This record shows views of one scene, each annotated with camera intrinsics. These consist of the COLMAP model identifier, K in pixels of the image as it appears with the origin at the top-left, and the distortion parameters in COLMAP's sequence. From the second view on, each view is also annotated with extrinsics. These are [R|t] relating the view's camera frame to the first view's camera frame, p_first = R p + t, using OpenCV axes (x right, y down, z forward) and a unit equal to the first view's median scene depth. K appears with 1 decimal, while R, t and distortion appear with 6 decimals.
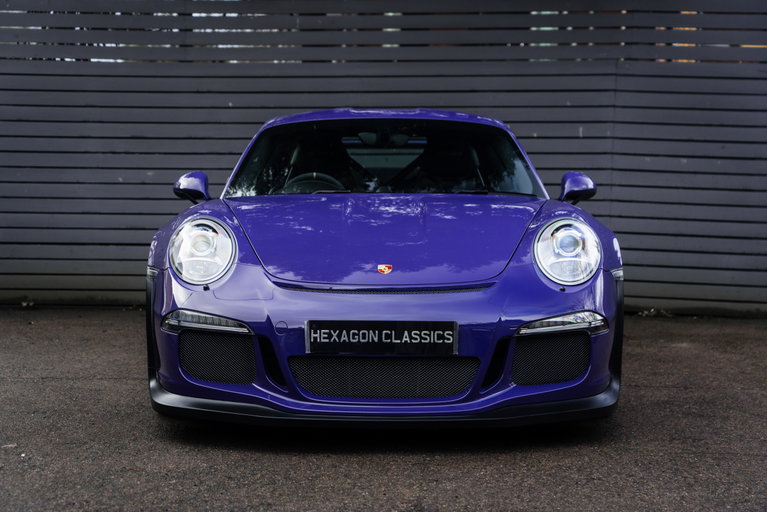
lens RADIAL K [[1520.7, 0, 383.5], [0, 1520.7, 256.0], [0, 0, 1]] dist [0.278820, 0.034990]
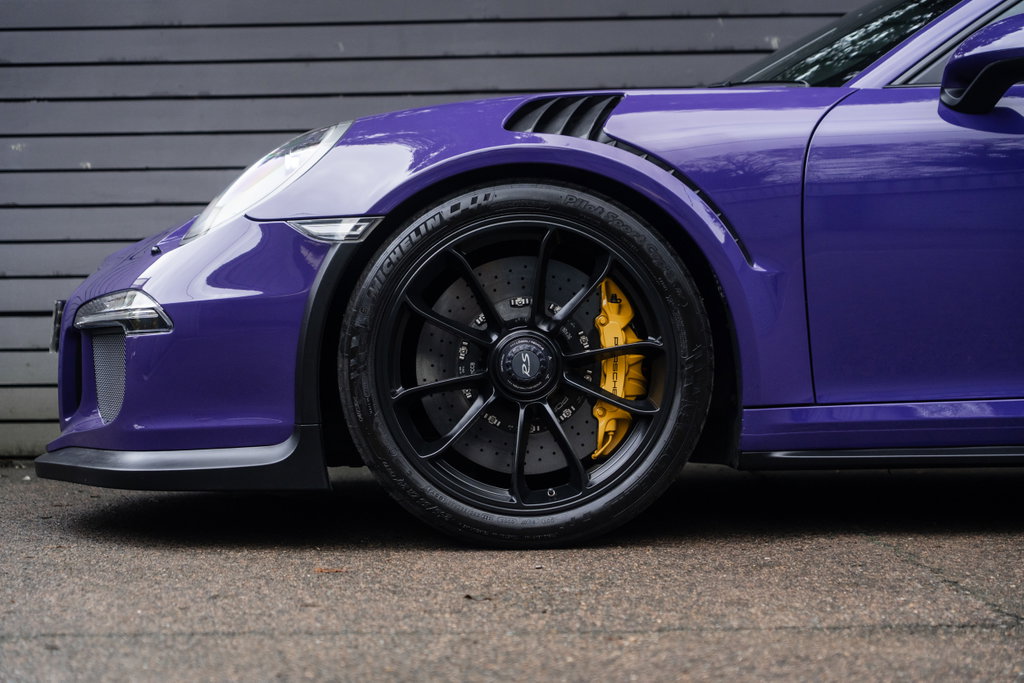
lens RADIAL K [[2168.3, 0, 512.0], [0, 2168.3, 341.5], [0, 0, 1]] dist [-0.026063, 0.340223]
pose [[0.997919, -0.016532, 0.062326, -0.108007], [0.019318, 0.998829, -0.044361, 0.060129], [-0.061519, 0.045473, 0.997069, 0.793884]]
